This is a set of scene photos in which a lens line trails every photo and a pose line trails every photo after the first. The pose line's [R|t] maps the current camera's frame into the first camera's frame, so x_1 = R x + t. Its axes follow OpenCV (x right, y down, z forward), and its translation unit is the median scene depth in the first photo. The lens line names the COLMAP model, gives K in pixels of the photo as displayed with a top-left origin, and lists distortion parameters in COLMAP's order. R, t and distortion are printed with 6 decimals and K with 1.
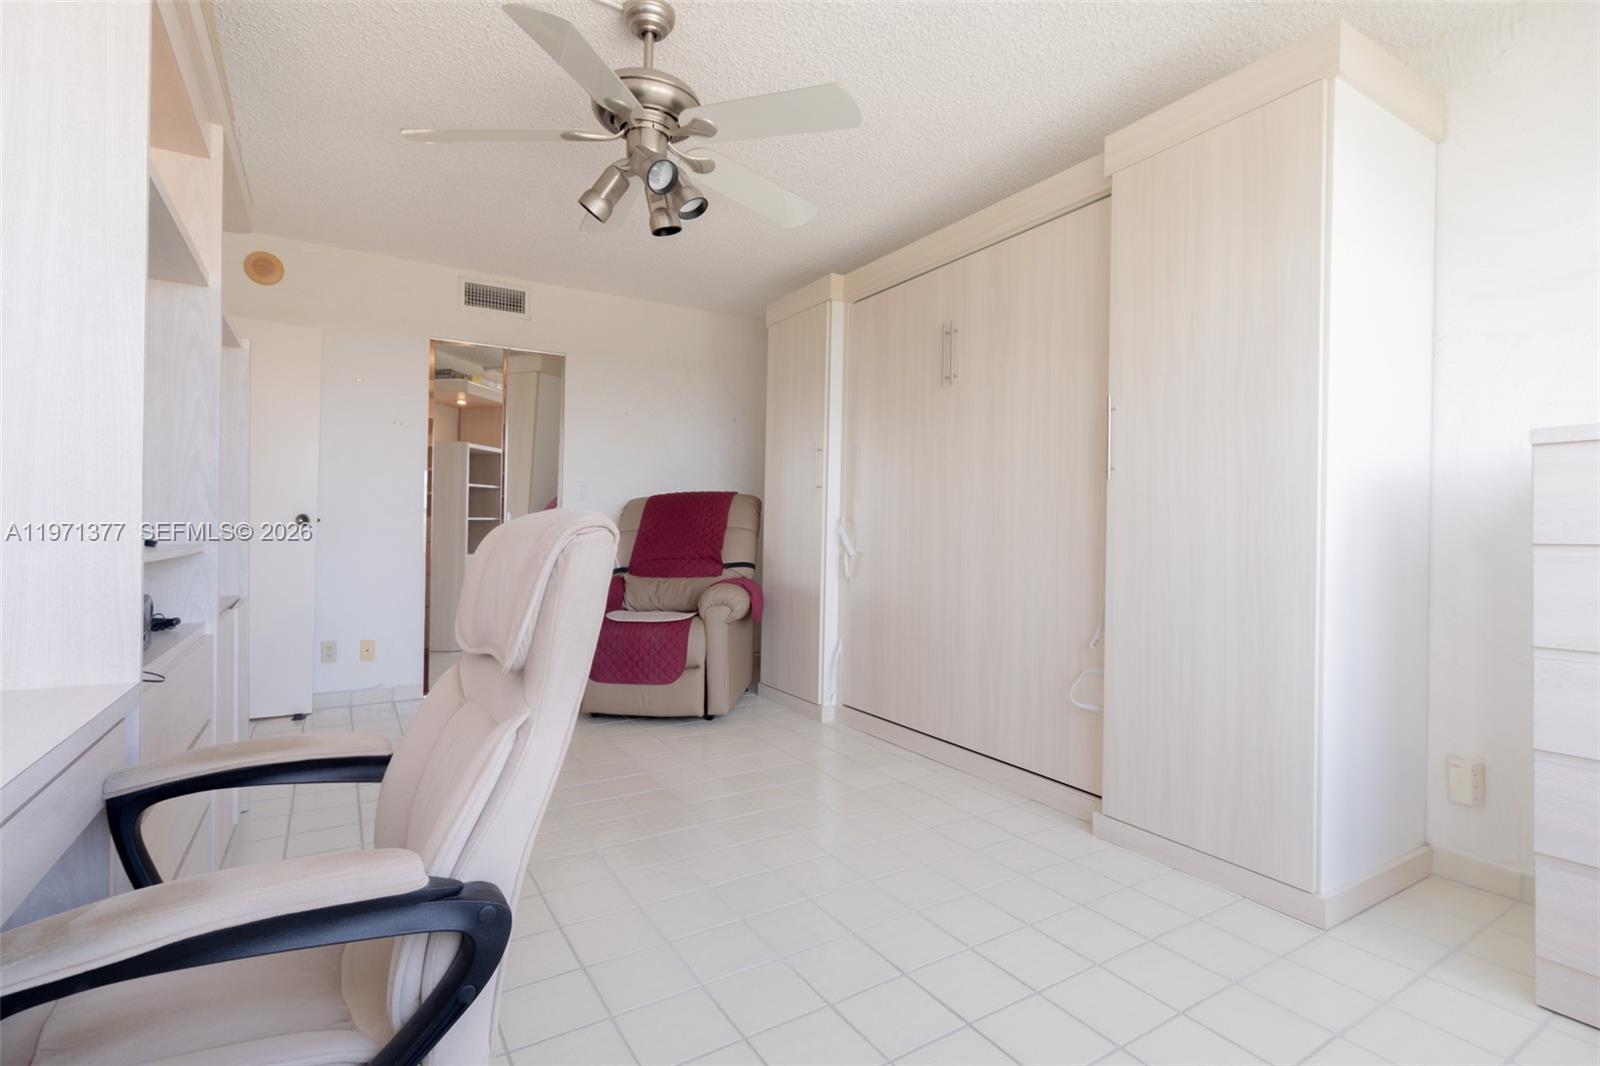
lens RADIAL K [[735.6, 0, 803.7], [0, 735.6, 528.2], [0, 0, 1]] dist [0.000342, -0.000482]
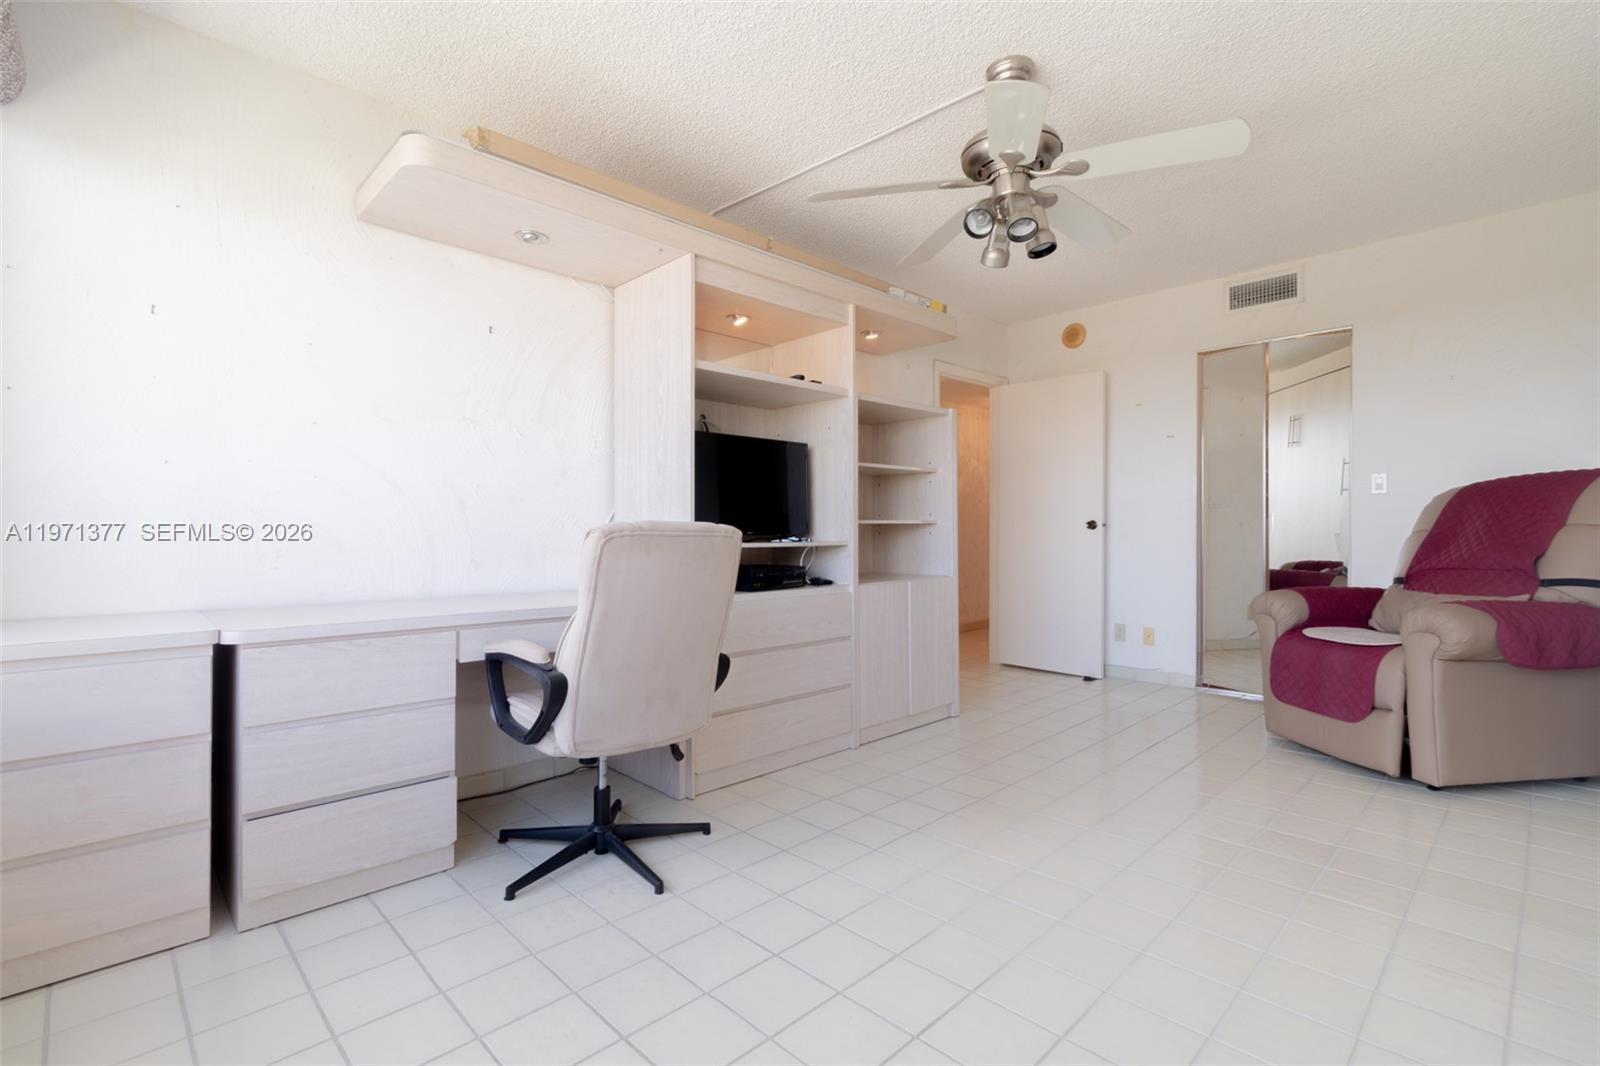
lens RADIAL K [[735.6, 0, 803.7], [0, 735.6, 528.2], [0, 0, 1]] dist [0.000342, -0.000482]
pose [[0.219929, -0.012570, -0.975435, 0.452950], [0.010261, 0.999891, -0.010572, 0.002305], [0.975462, -0.007684, 0.220034, 0.231946]]
